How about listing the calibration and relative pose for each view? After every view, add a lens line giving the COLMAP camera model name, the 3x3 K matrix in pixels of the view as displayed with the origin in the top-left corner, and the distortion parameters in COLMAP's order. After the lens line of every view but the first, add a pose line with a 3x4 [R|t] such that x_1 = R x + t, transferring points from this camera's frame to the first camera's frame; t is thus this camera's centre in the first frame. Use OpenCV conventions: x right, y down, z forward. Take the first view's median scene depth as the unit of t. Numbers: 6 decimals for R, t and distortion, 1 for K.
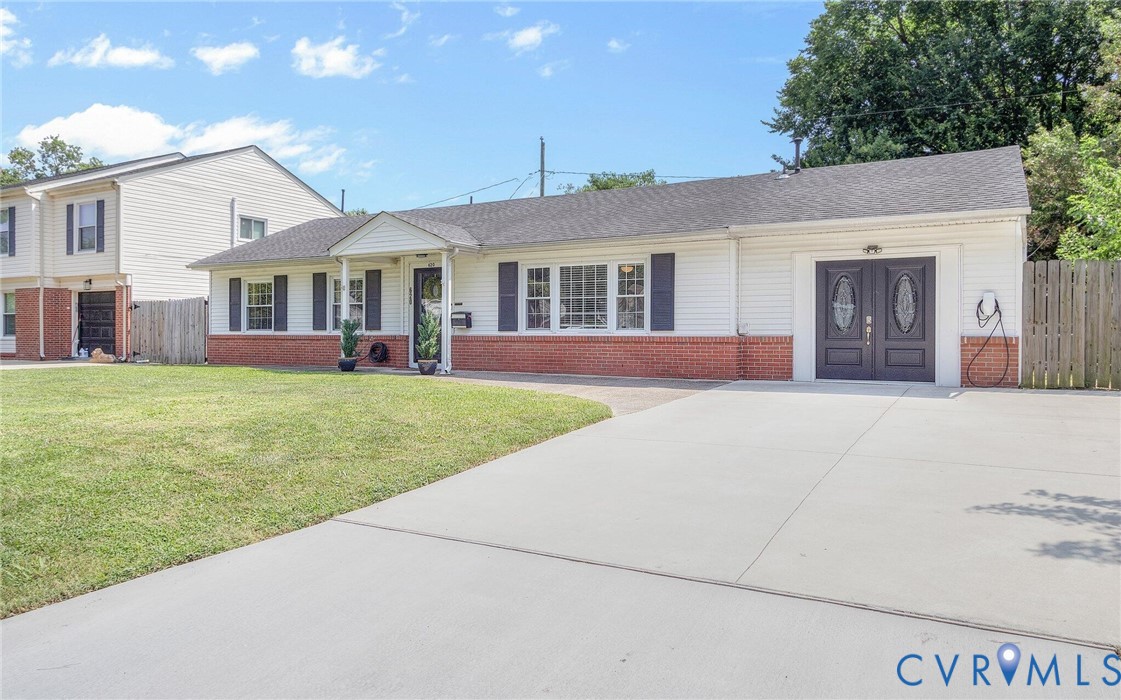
lens RADIAL K [[761.3, 0, 560.5], [0, 761.3, 350.0], [0, 0, 1]] dist [0.002182, 0.001785]
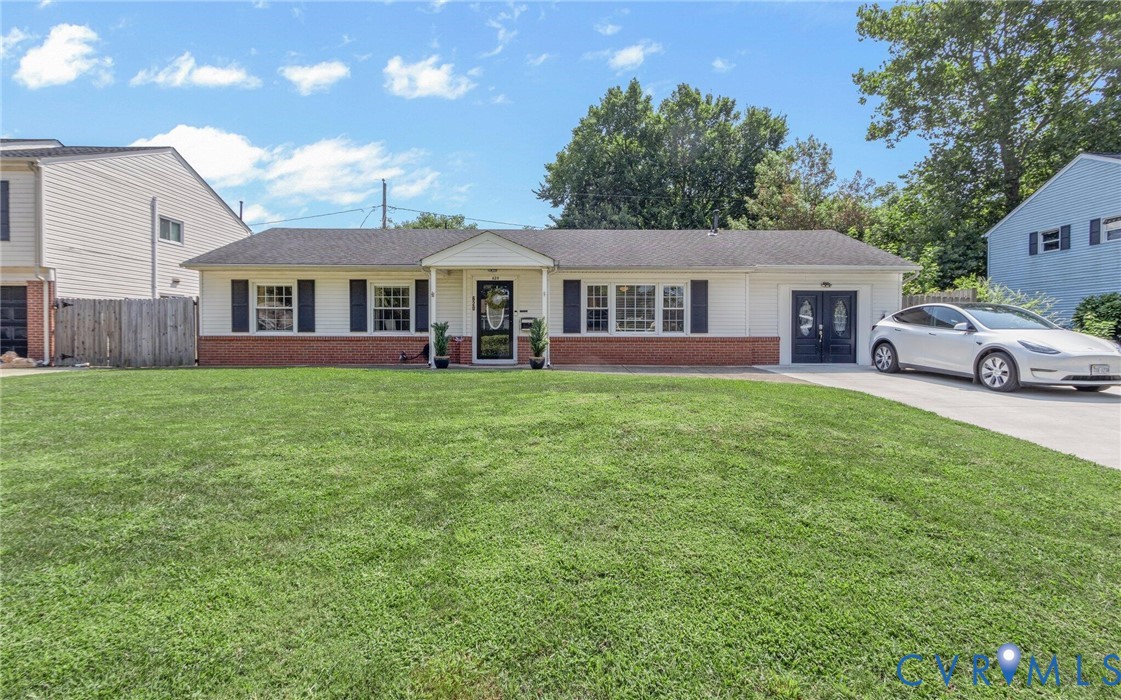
lens RADIAL K [[524.4, 0, 564.3], [0, 524.4, 350.5], [0, 0, 1]] dist [0.003713, -0.000093]
pose [[0.861915, -0.015633, 0.506812, -0.442450], [0.010334, 0.999859, 0.013266, -0.005814], [-0.506947, -0.006197, 0.861955, 0.194170]]
